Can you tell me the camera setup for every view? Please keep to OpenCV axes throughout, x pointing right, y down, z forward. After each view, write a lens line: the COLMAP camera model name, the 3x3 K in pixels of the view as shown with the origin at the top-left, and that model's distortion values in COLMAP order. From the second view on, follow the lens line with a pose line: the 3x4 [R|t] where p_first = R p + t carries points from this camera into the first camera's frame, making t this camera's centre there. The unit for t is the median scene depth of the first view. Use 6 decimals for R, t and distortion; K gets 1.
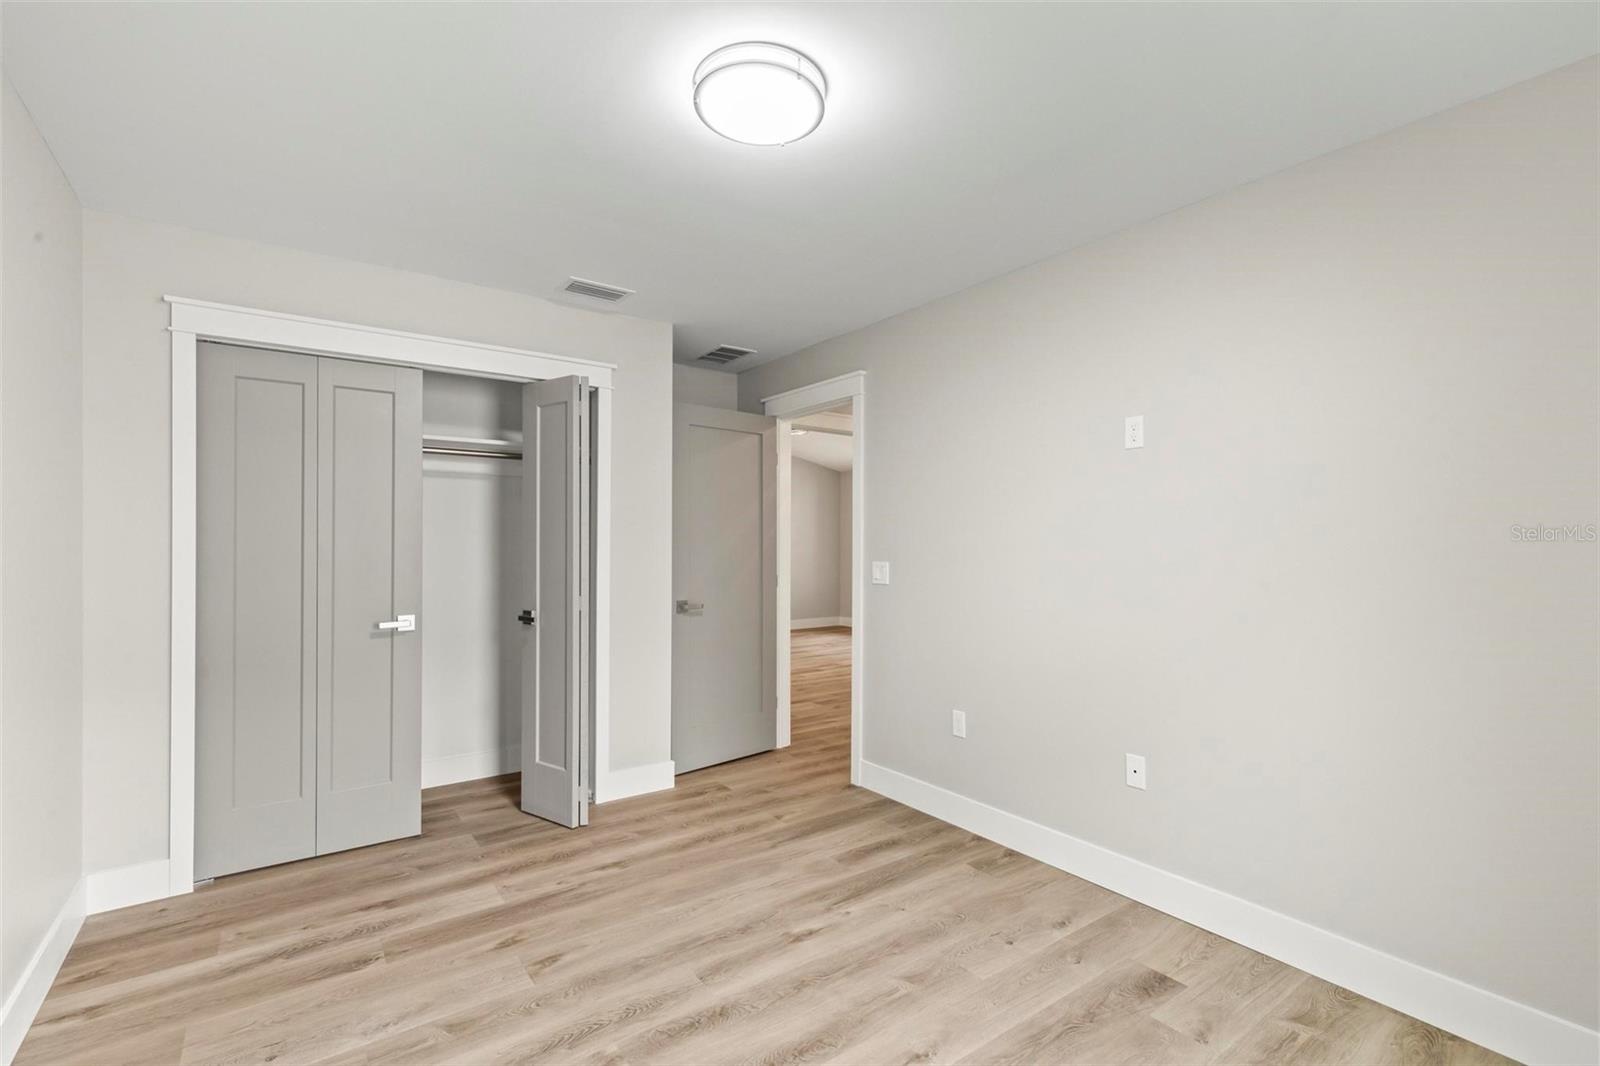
lens RADIAL K [[726.1, 0, 800.0], [0, 726.1, 539.4], [0, 0, 1]] dist [0.000378, 0.000152]
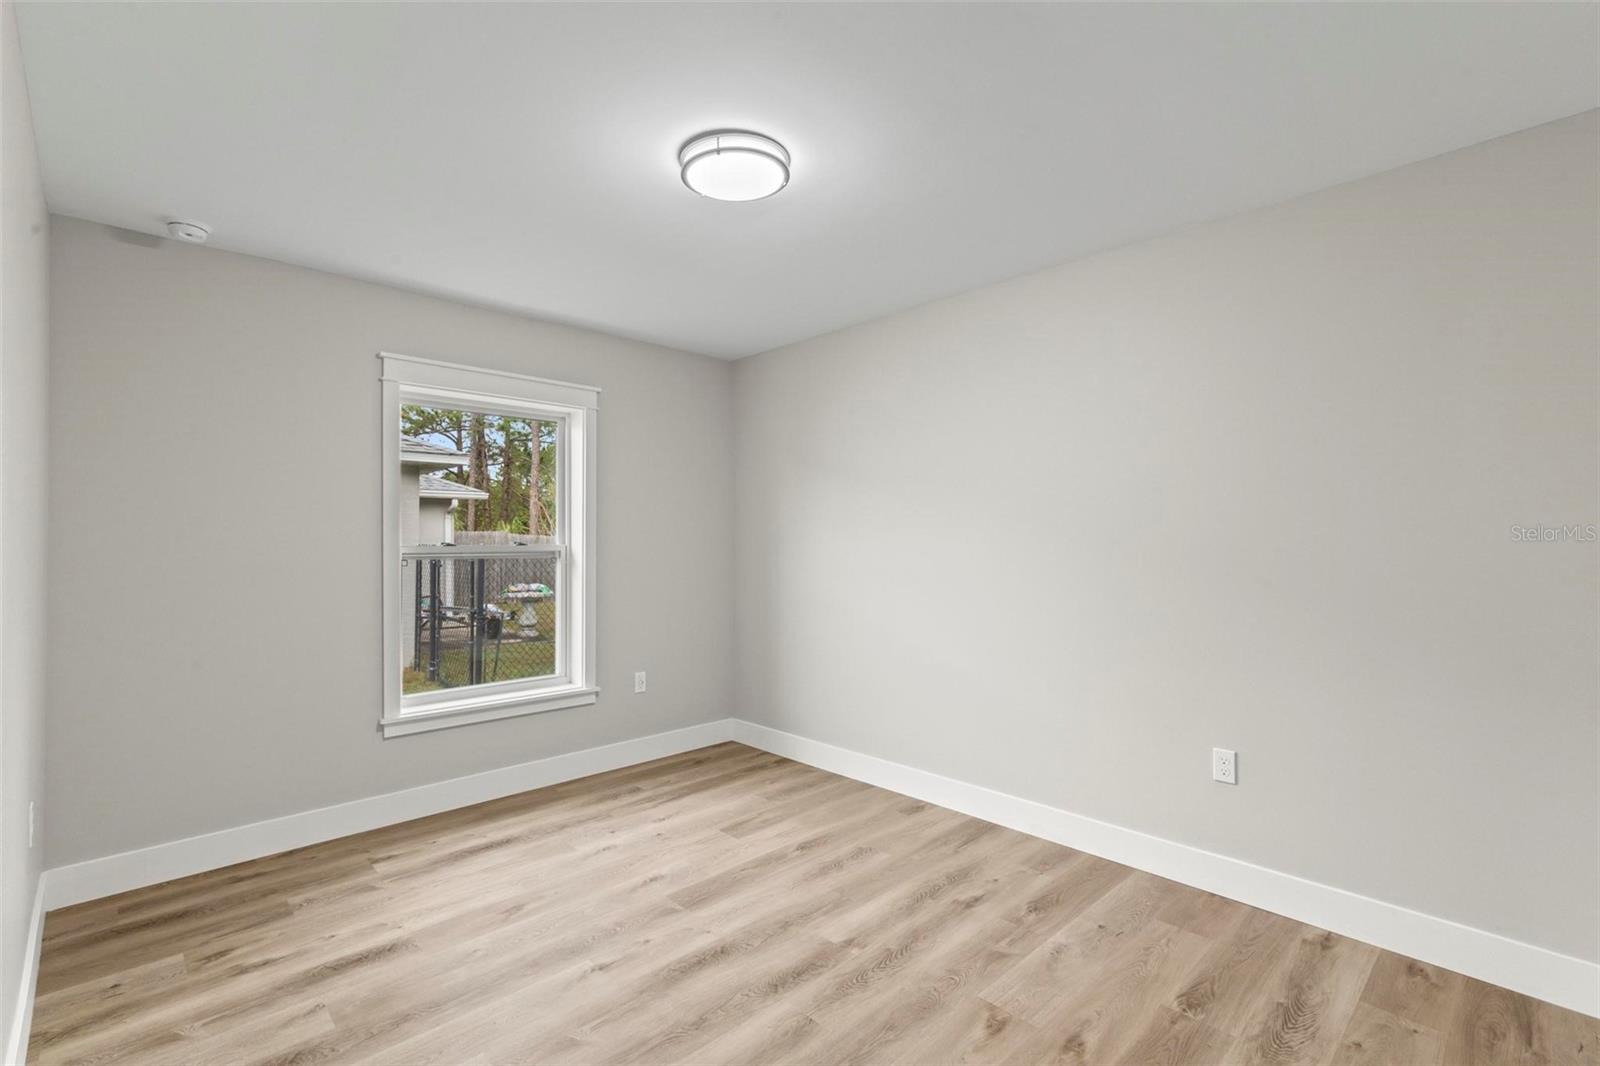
lens RADIAL K [[726.1, 0, 799.9], [0, 726.1, 536.9], [0, 0, 1]] dist [0.000378, 0.000152]
pose [[-0.990326, -0.001593, -0.138750, 0.004188], [0.000344, 0.999903, -0.013940, 0.015461], [0.138759, -0.013853, -0.990229, 1.932456]]
